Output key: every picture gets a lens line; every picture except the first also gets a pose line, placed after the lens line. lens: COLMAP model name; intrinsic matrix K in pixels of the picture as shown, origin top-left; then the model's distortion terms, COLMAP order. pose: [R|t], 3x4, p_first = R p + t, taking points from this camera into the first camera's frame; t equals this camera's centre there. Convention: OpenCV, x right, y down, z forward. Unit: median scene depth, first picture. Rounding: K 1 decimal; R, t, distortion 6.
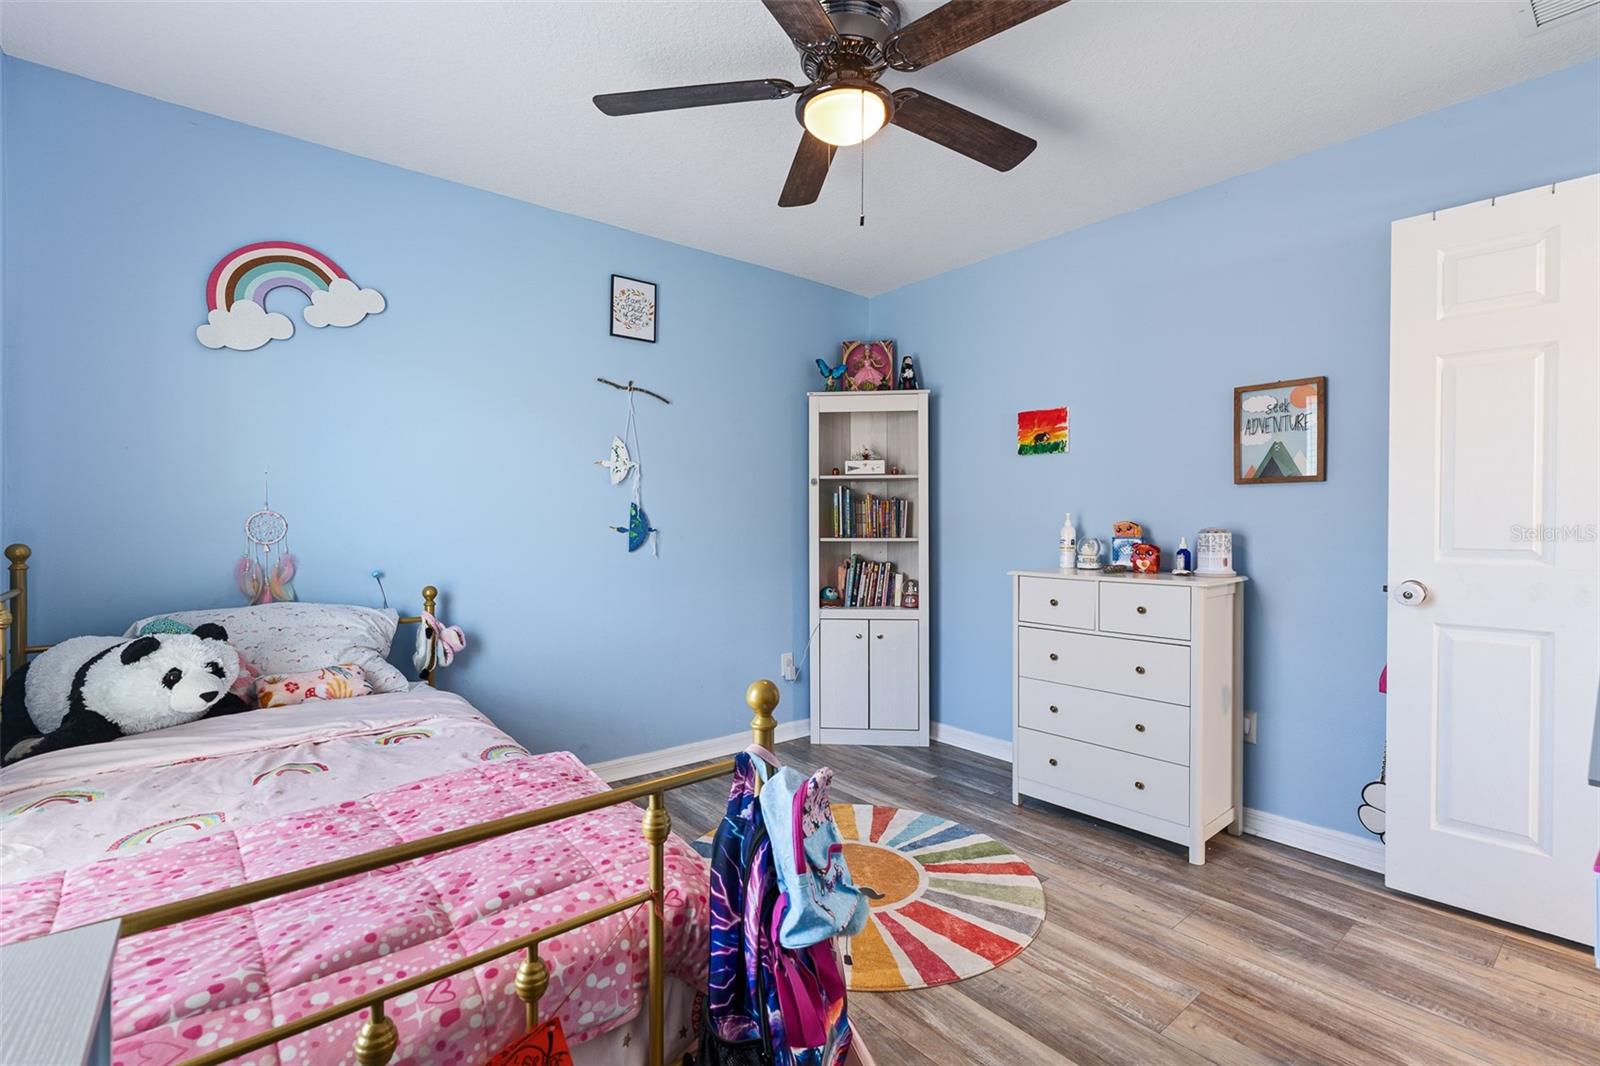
lens RADIAL K [[723.2, 0, 802.8], [0, 723.2, 536.9], [0, 0, 1]] dist [-0.009621, 0.002625]
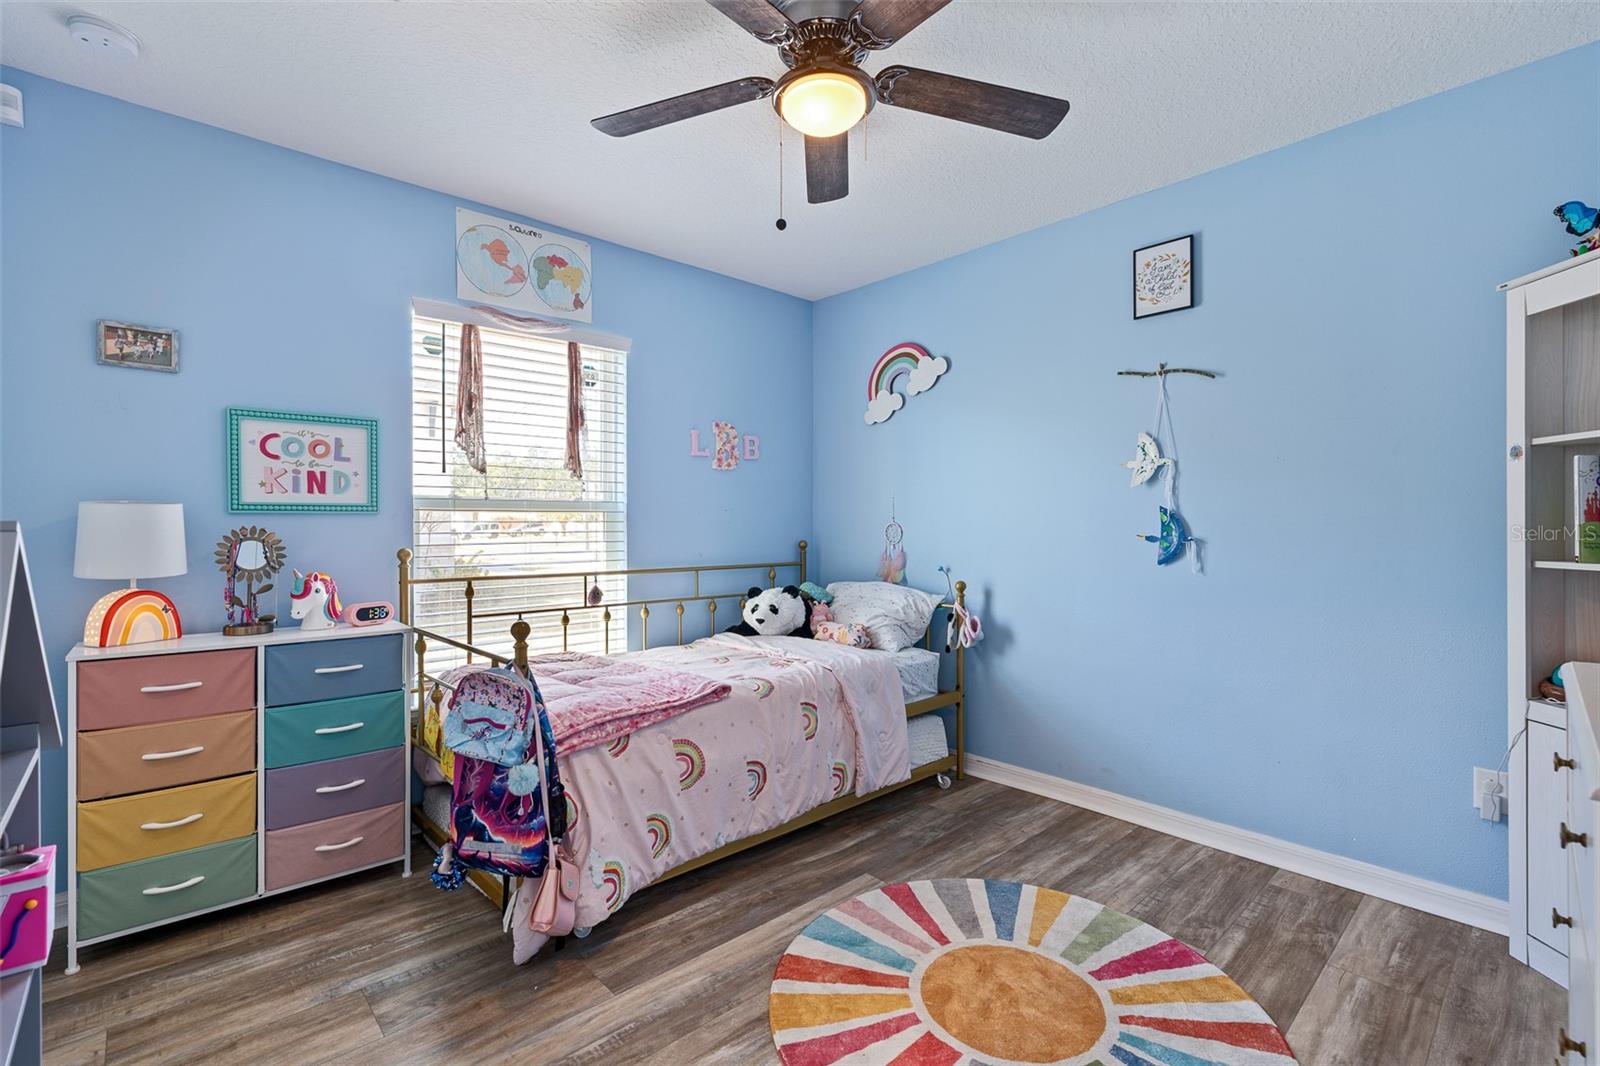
lens RADIAL K [[723.2, 0, 799.9], [0, 723.2, 533.6], [0, 0, 1]] dist [-0.009621, 0.002625]
pose [[0.052682, 0.004488, -0.998601, 0.603079], [-0.021344, 0.999767, 0.003367, -0.010095], [0.998383, 0.021137, 0.052765, 0.550877]]
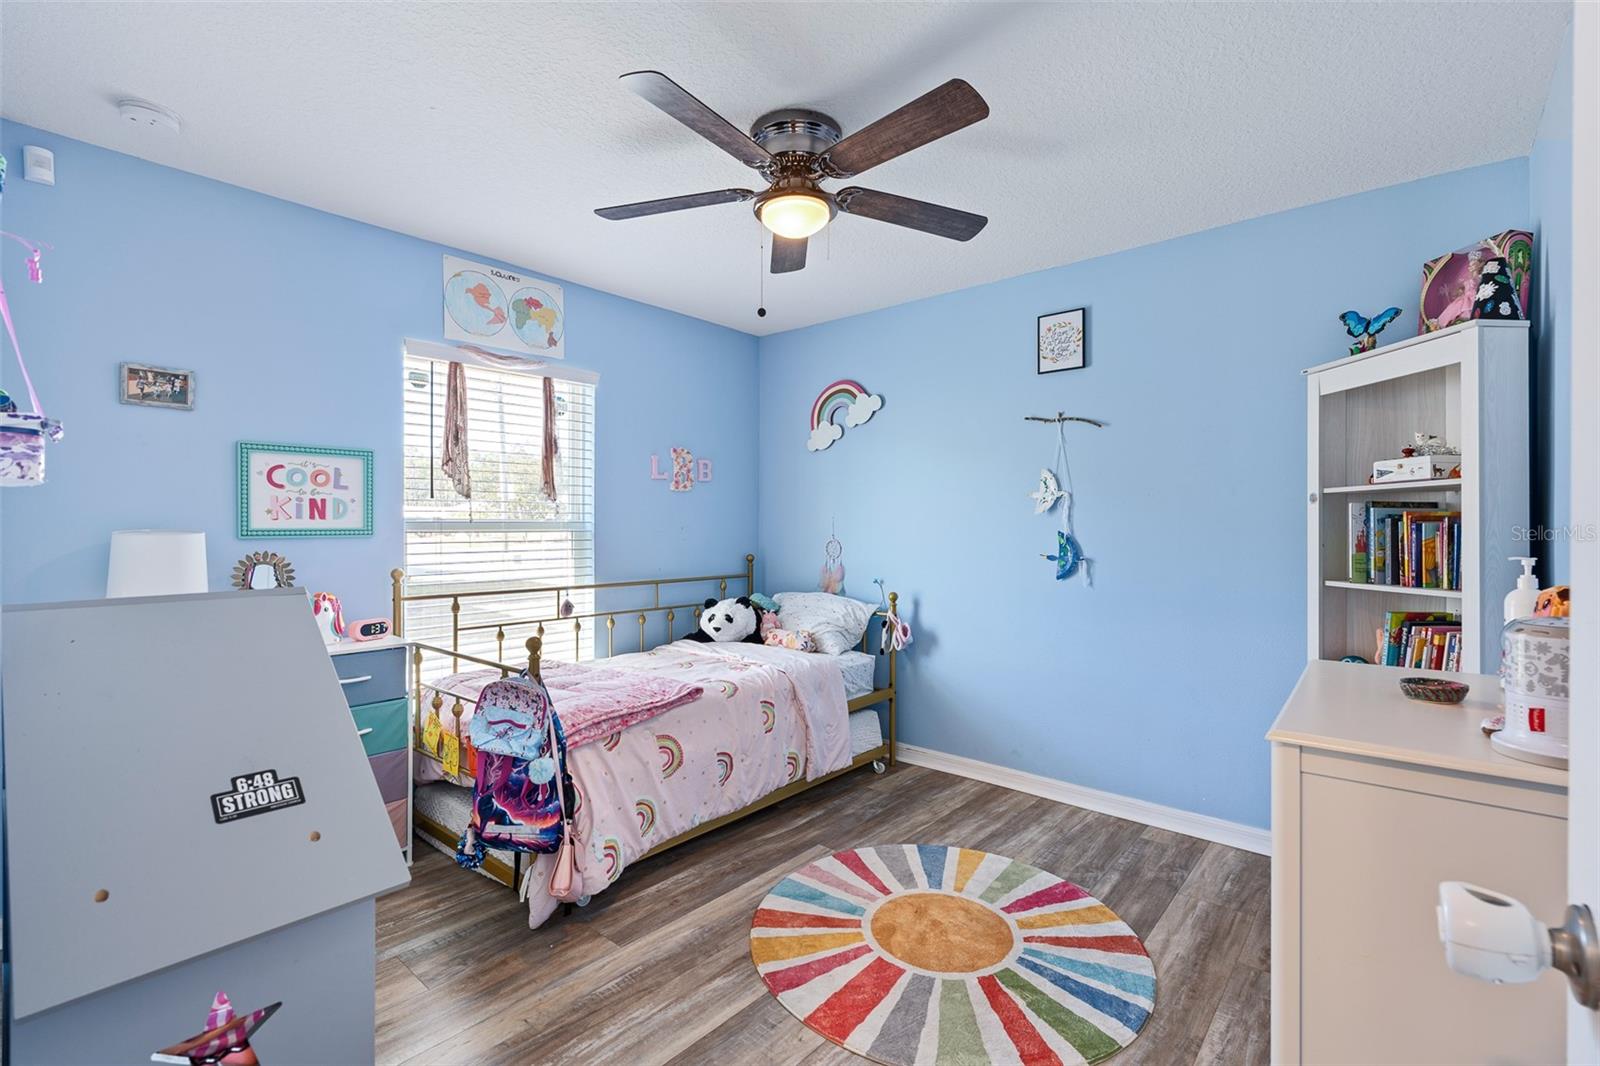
lens RADIAL K [[723.2, 0, 802.7], [0, 723.2, 533.8], [0, 0, 1]] dist [-0.009621, 0.002625]
pose [[0.165221, 0.005039, -0.986244, 0.729334], [-0.023899, 0.999714, 0.001104, -0.037637], [0.985967, 0.023388, 0.165295, 0.490896]]
